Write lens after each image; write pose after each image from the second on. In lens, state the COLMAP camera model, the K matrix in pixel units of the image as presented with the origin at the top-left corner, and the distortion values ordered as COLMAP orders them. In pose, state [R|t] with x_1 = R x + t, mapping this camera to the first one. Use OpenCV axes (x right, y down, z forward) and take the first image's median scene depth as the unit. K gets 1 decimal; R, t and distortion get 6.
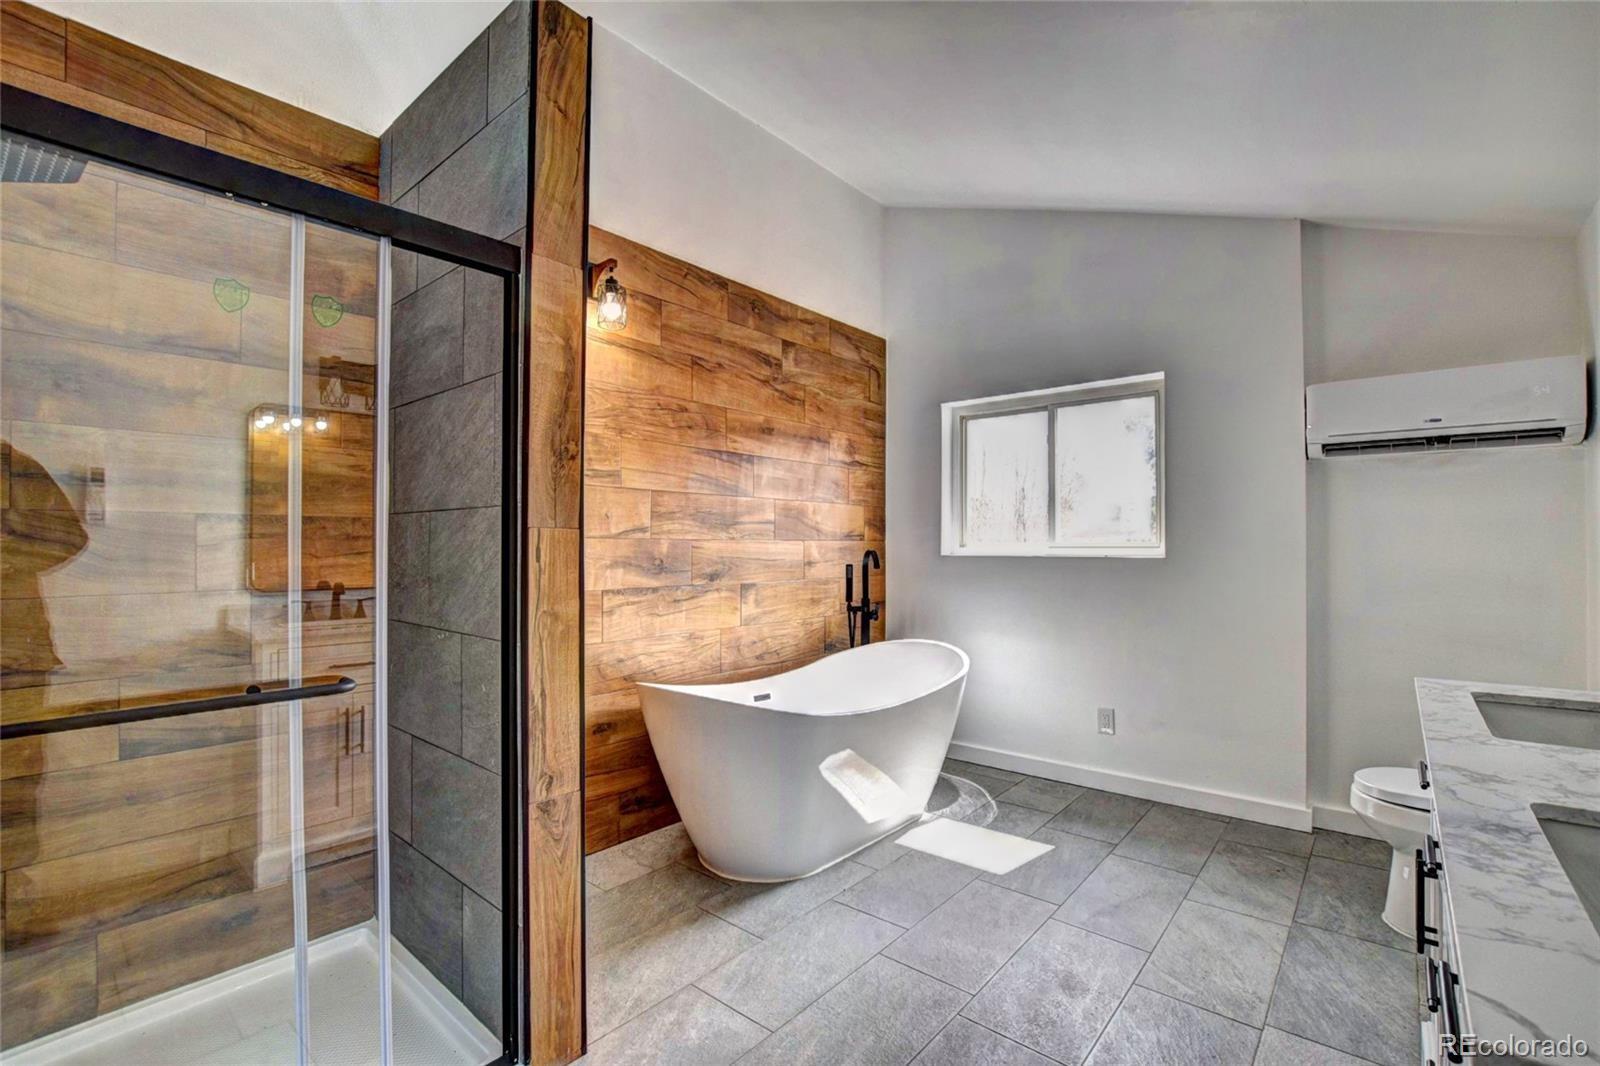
lens RADIAL K [[706.1, 0, 800.1], [0, 706.1, 534.5], [0, 0, 1]] dist [-0.029917, 0.005422]
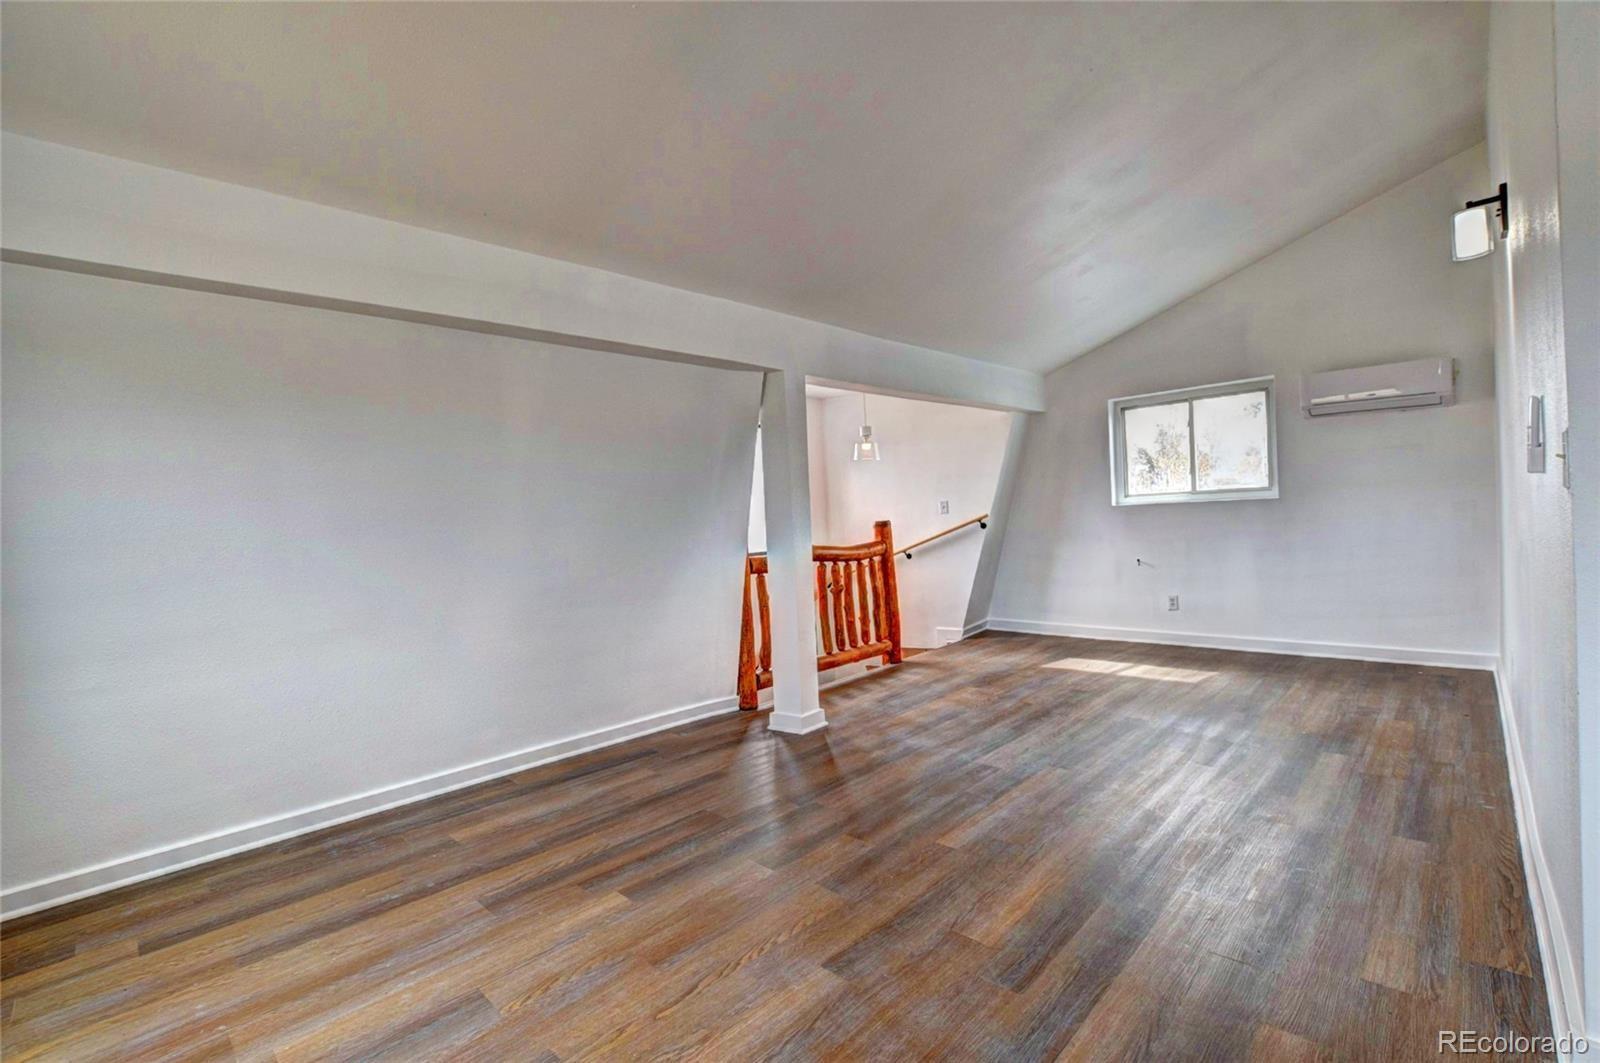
lens RADIAL K [[706.1, 0, 804.3], [0, 706.1, 535.0], [0, 0, 1]] dist [-0.029917, 0.005422]
pose [[0.997205, -0.049490, -0.055973, -0.505337], [0.051754, 0.997869, 0.039737, 0.003981], [0.053887, -0.042523, 0.997641, -0.690059]]
